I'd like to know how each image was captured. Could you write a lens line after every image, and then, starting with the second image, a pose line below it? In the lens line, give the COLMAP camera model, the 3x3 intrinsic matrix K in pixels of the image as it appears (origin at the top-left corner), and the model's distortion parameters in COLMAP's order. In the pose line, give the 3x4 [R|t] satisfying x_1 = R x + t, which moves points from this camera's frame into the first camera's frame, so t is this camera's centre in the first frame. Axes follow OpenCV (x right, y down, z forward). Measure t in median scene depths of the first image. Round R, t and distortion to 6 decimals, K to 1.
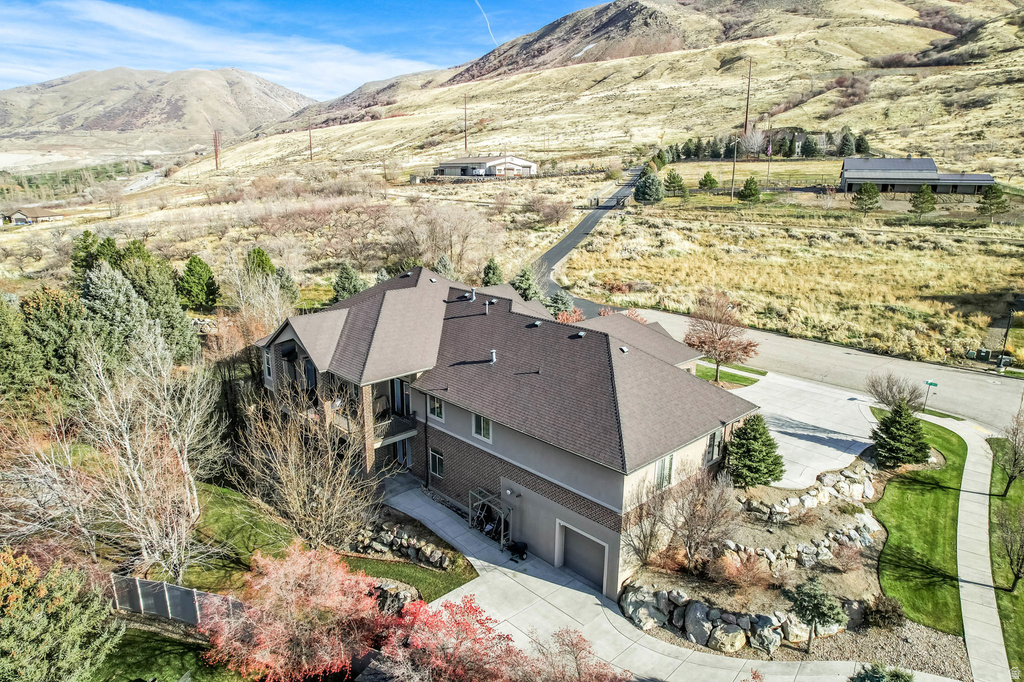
lens RADIAL K [[656.7, 0, 509.1], [0, 656.7, 340.6], [0, 0, 1]] dist [-0.082990, 0.074482]
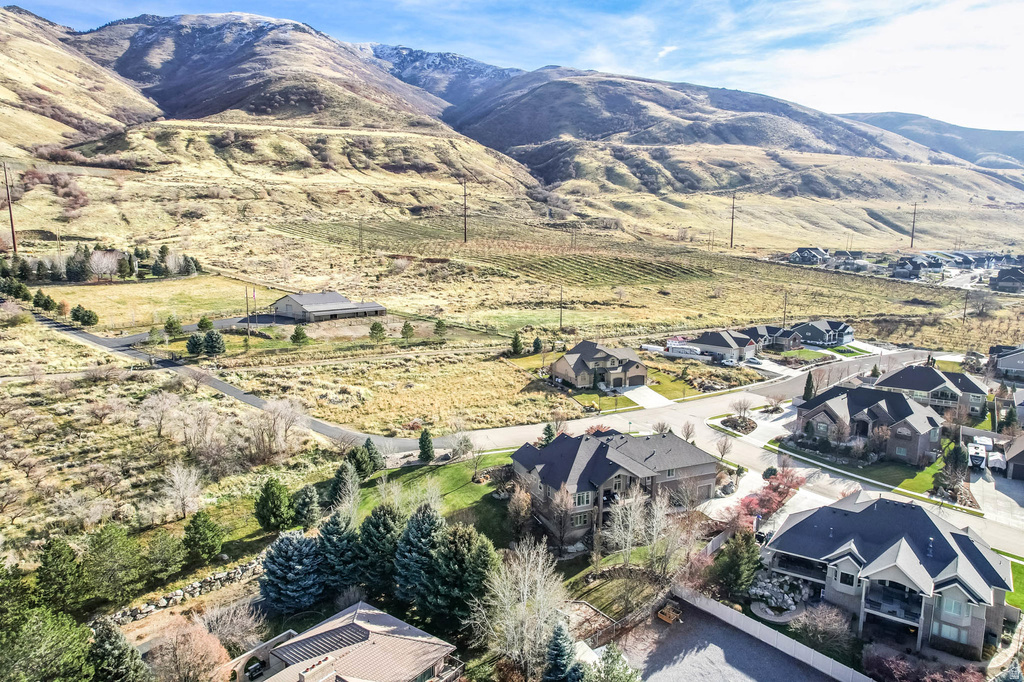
lens RADIAL K [[656.7, 0, 509.1], [0, 656.7, 340.6], [0, 0, 1]] dist [-0.082990, 0.074482]
pose [[0.333857, -0.146215, 0.931215, -0.343490], [0.232902, 0.970062, 0.068816, -0.096992], [-0.913398, 0.193907, 0.357916, 0.050787]]
